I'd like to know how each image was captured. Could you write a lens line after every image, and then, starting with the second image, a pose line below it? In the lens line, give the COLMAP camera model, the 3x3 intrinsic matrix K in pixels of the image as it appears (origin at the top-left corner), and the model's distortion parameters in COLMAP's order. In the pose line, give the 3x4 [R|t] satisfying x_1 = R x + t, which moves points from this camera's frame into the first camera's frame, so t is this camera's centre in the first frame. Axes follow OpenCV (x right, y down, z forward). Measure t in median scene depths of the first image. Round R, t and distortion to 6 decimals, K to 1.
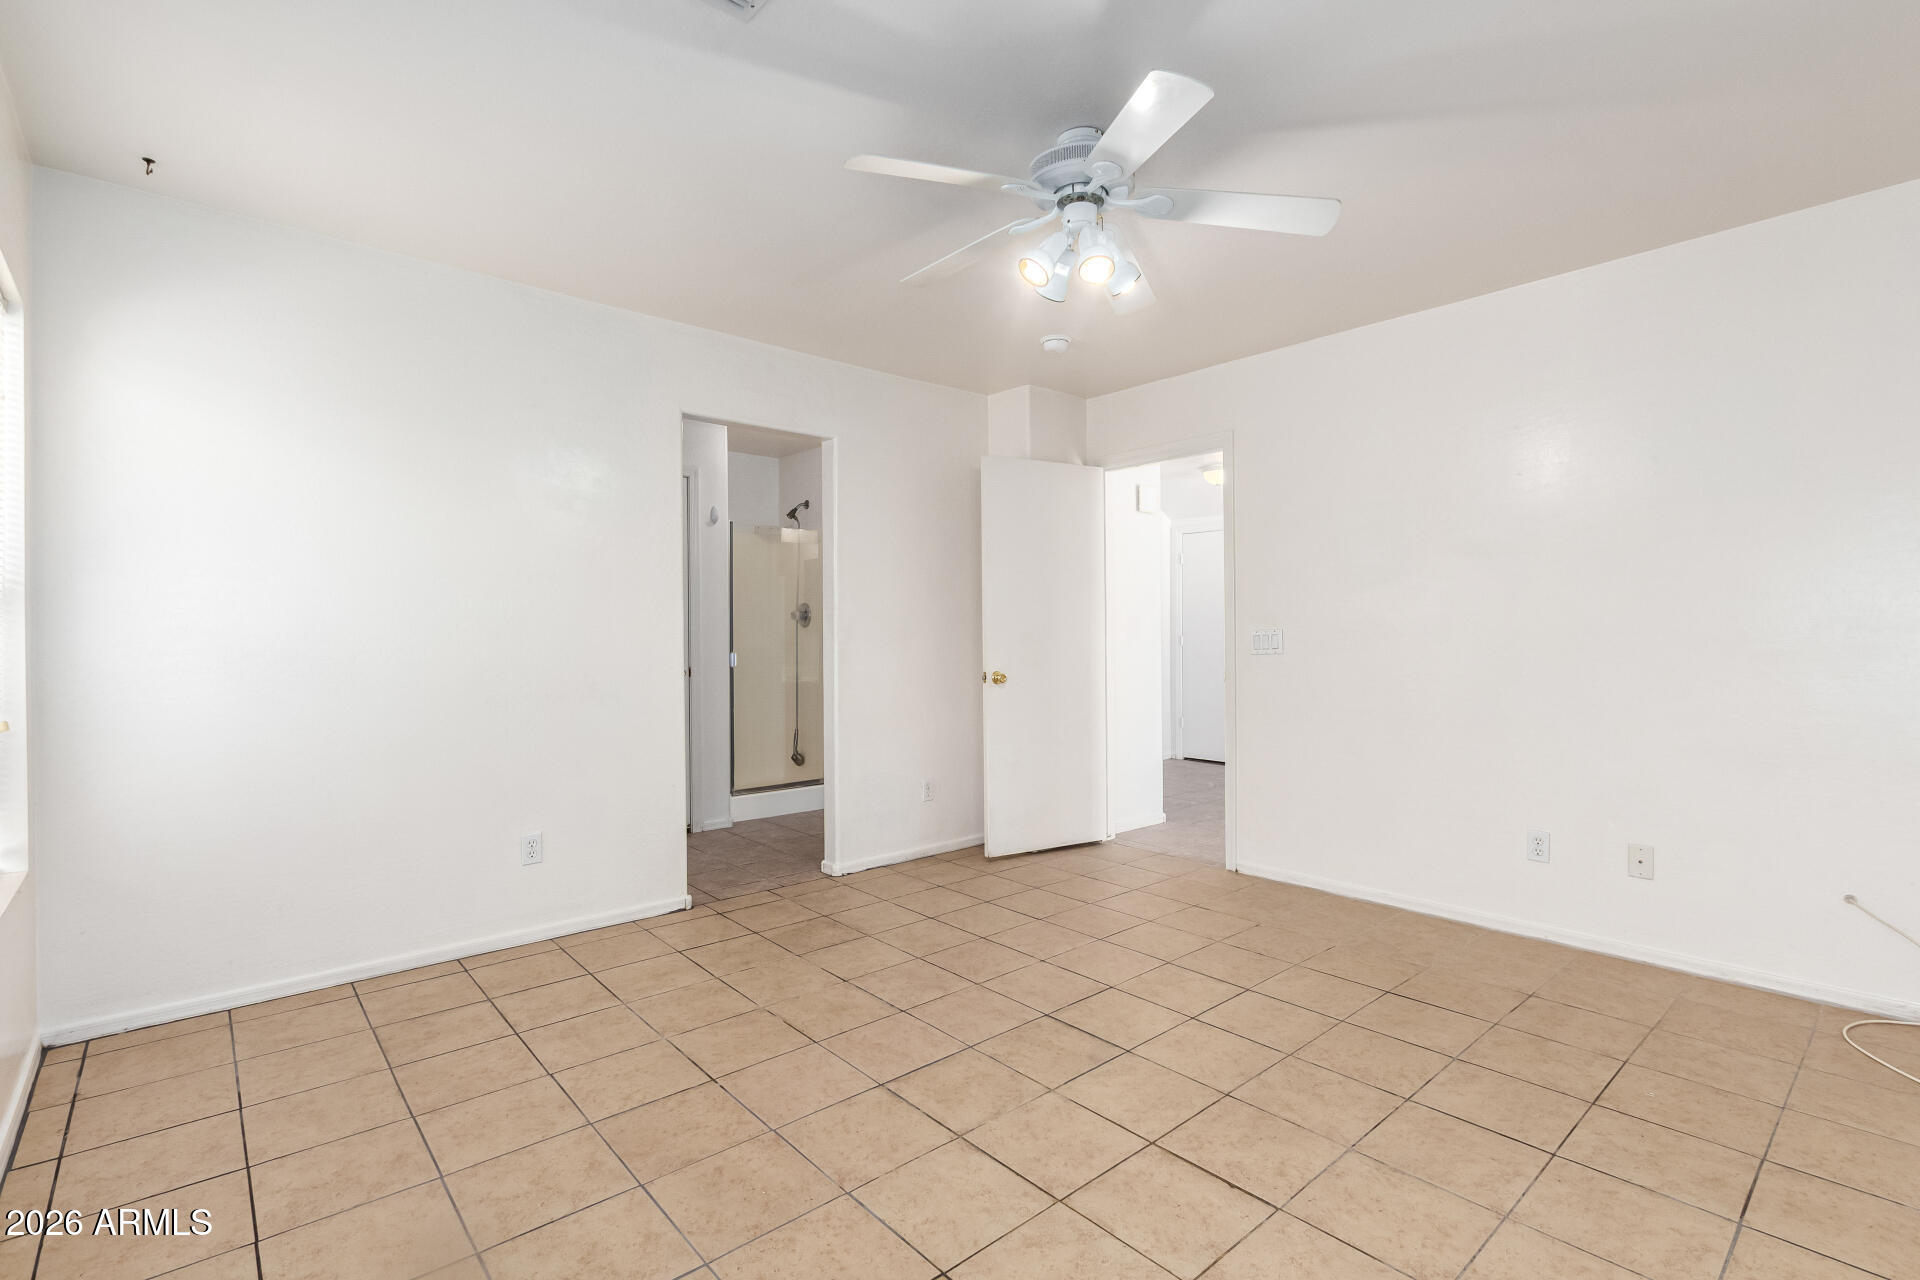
lens RADIAL K [[877.5, 0, 957.7], [0, 877.5, 639.5], [0, 0, 1]] dist [0.005098, 0.000118]
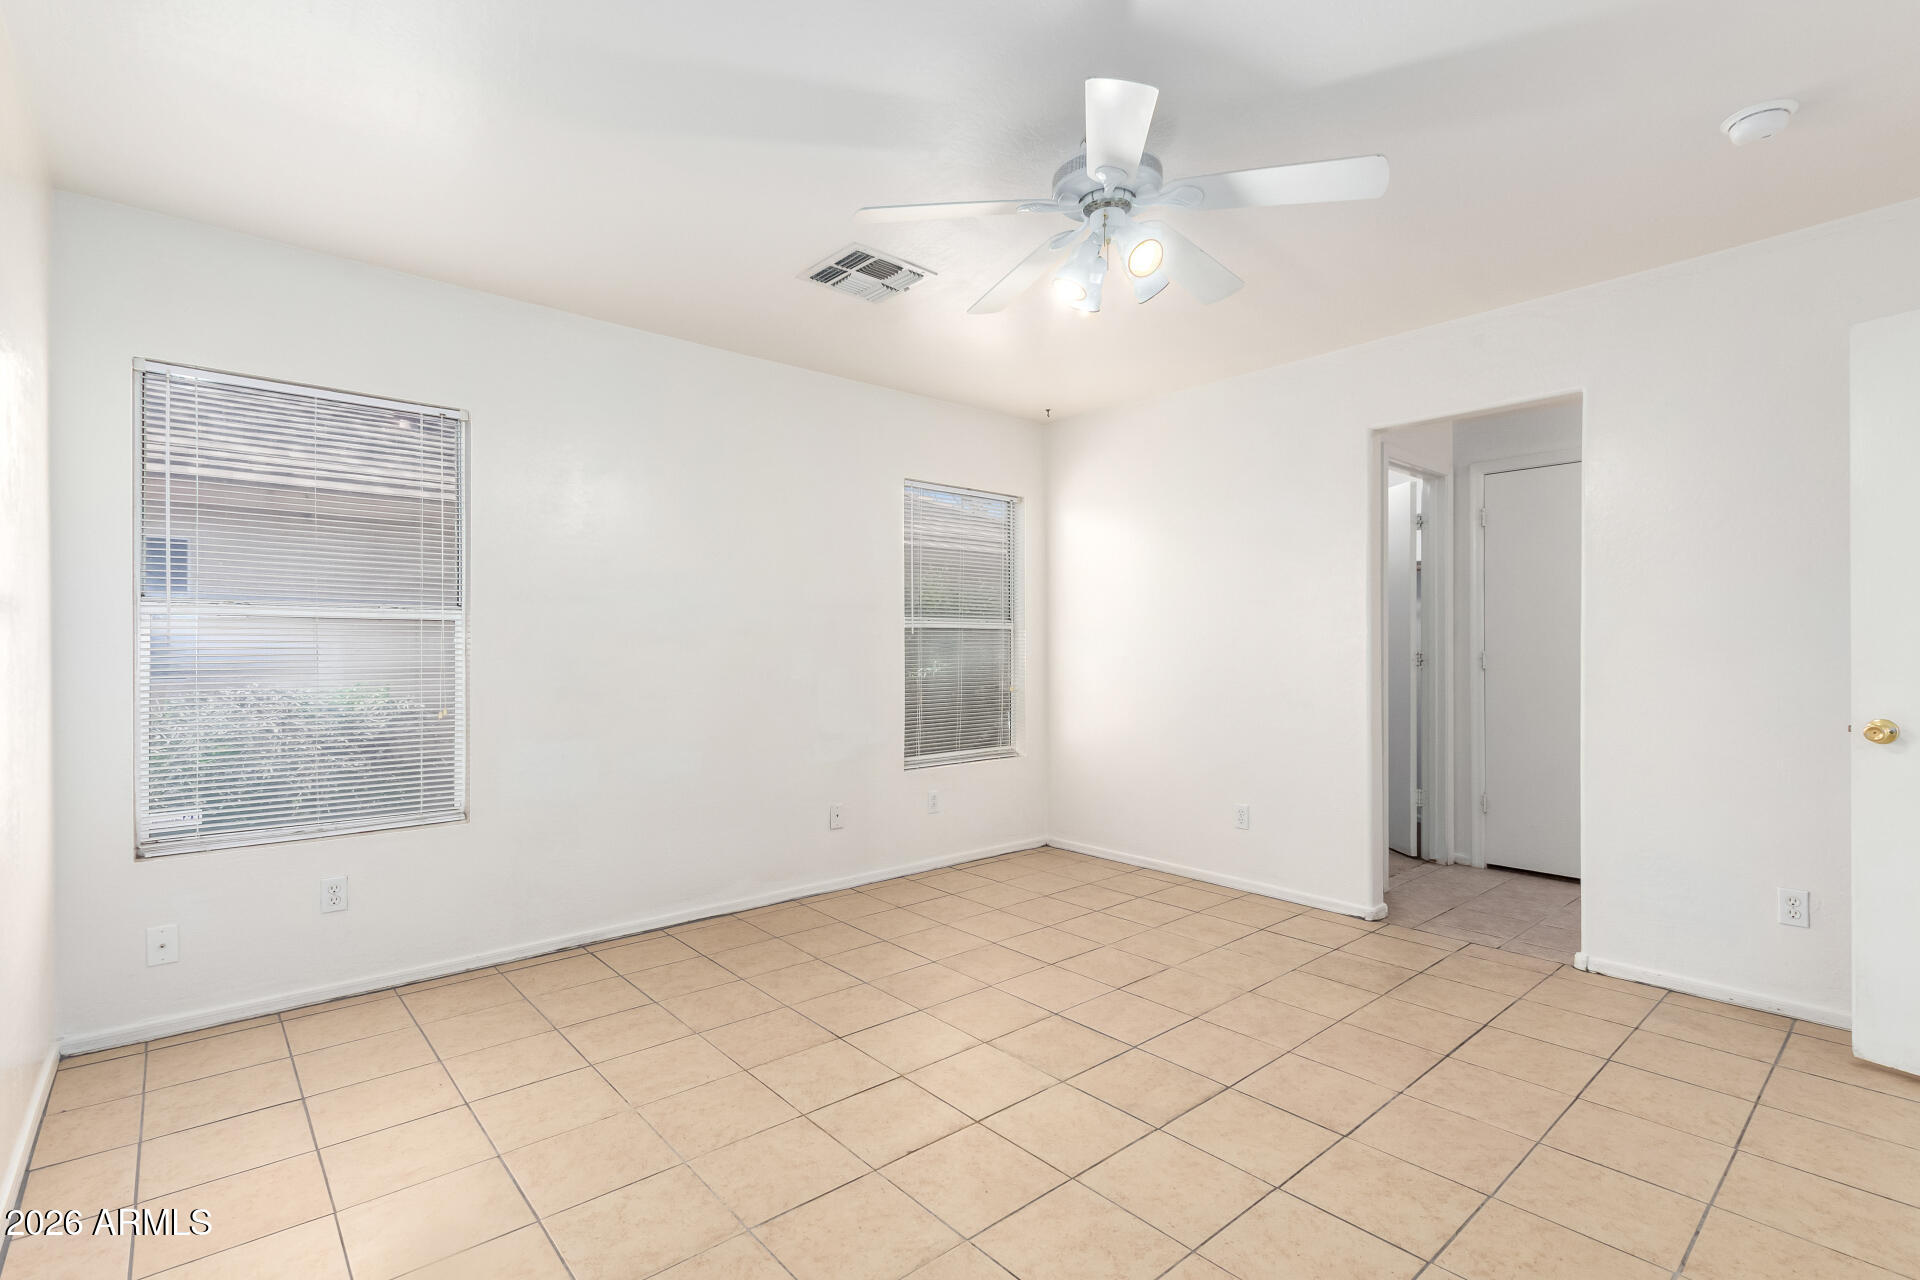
lens RADIAL K [[877.5, 0, 957.7], [0, 877.5, 639.5], [0, 0, 1]] dist [0.005098, 0.000118]
pose [[-0.005747, -0.005958, -0.999966, 0.905716], [-0.003635, 0.999976, -0.005937, -0.011576], [0.999977, 0.003600, -0.005768, 0.676616]]
